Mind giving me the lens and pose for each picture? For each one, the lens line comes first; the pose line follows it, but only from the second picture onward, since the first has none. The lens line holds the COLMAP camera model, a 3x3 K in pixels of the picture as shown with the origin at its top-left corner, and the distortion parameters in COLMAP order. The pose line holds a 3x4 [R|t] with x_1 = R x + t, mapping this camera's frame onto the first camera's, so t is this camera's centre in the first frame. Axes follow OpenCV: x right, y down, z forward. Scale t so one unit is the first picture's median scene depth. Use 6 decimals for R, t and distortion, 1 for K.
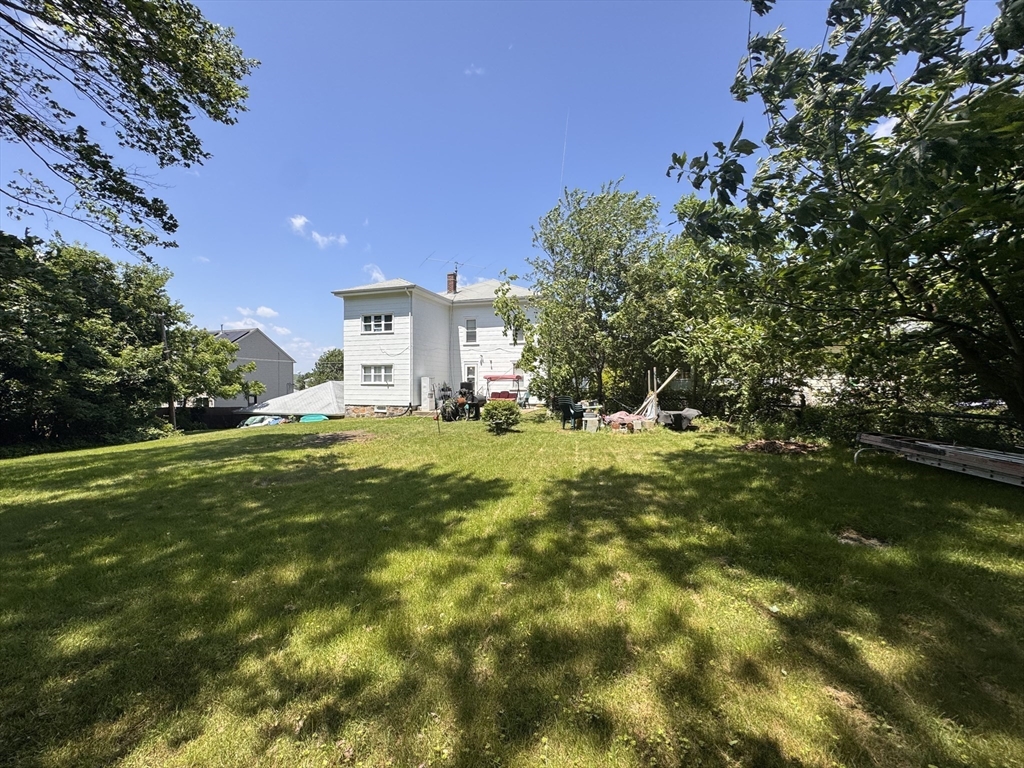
lens RADIAL K [[410.3, 0, 512.0], [0, 410.3, 388.1], [0, 0, 1]] dist [-0.002038, -0.000364]
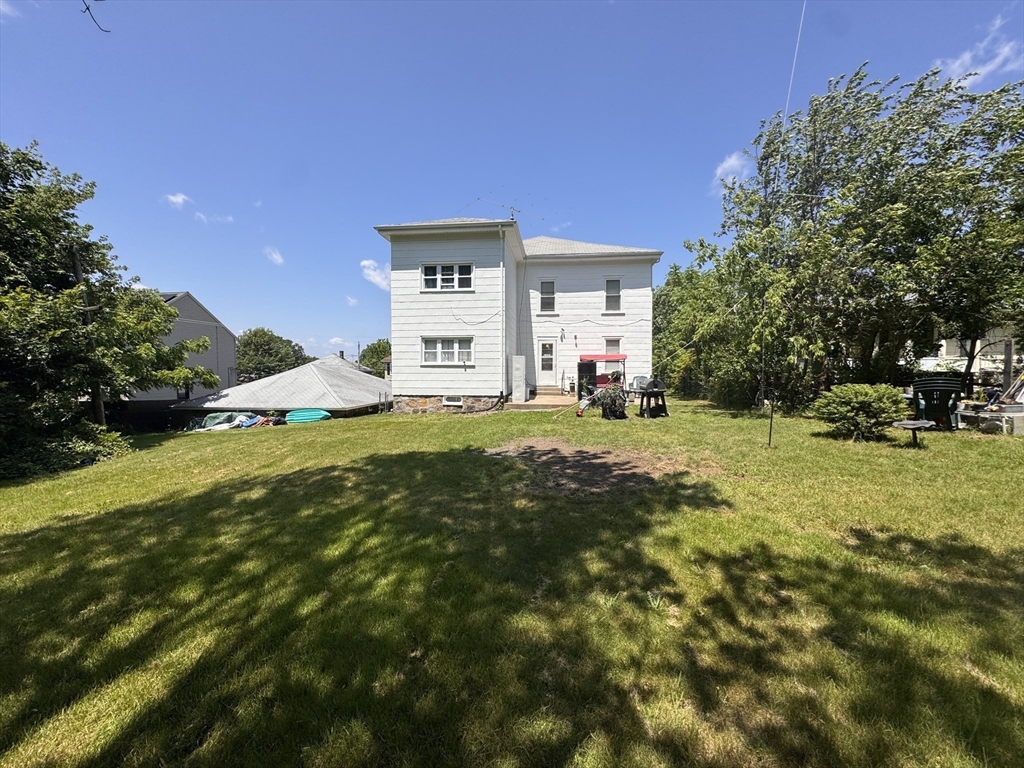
lens RADIAL K [[410.3, 0, 511.2], [0, 410.3, 380.1], [0, 0, 1]] dist [-0.002038, -0.000364]
pose [[0.983812, -0.004939, 0.179138, -0.344644], [0.002884, 0.999927, 0.011732, 0.007578], [-0.179183, -0.011025, 0.983754, 0.298215]]
